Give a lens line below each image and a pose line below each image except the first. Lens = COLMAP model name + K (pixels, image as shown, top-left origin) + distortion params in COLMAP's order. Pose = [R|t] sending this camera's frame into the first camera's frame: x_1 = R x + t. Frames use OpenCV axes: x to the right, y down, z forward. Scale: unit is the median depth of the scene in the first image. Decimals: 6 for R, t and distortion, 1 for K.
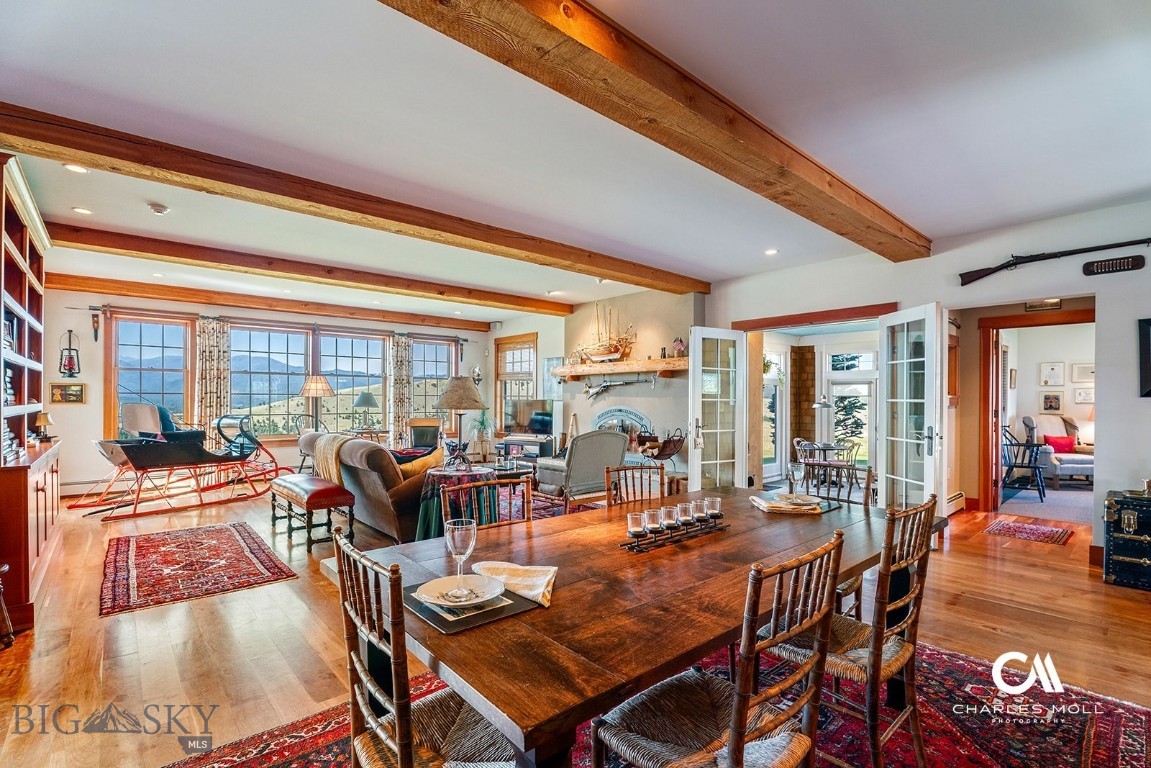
lens RADIAL K [[523.9, 0, 579.5], [0, 523.9, 396.4], [0, 0, 1]] dist [-0.001701, -0.000203]
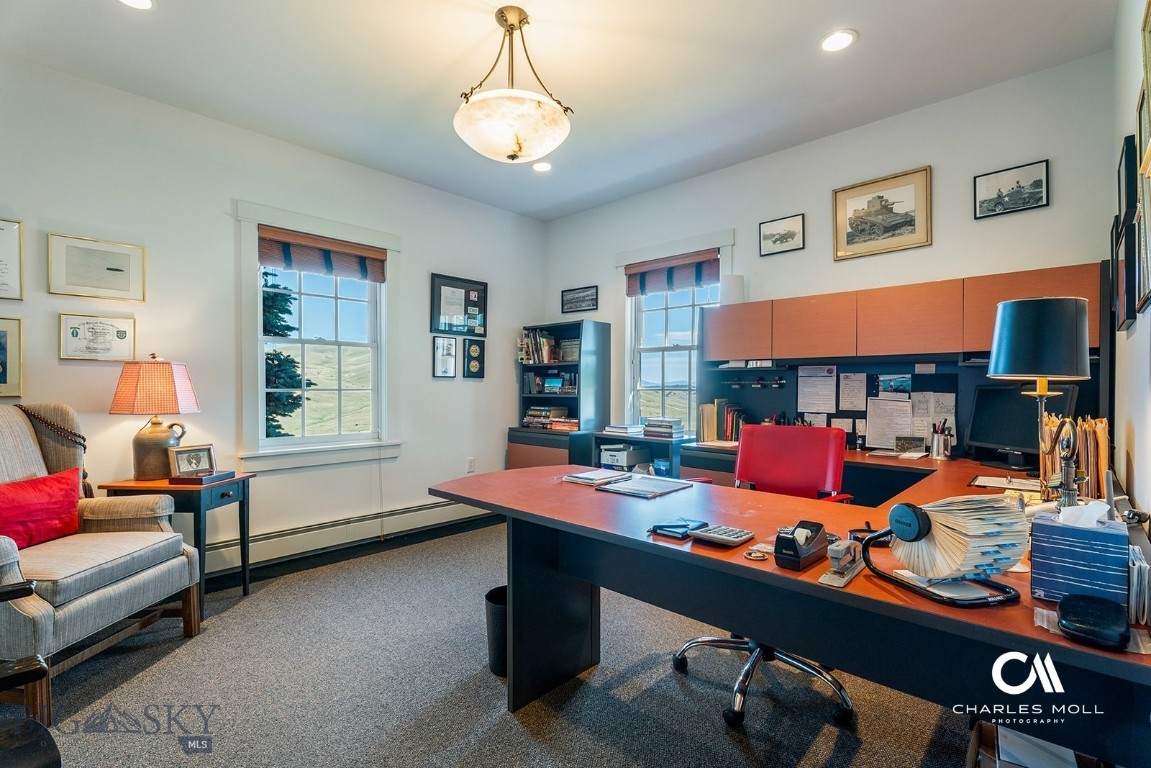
lens RADIAL K [[533.3, 0, 579.6], [0, 533.3, 380.6], [0, 0, 1]] dist [0.000387, -0.000264]
pose [[-0.077129, -0.000240, 0.997021, 0.623603], [0.001158, 0.999999, 0.000330, 0.026660], [-0.997020, 0.001180, -0.077129, 0.736551]]
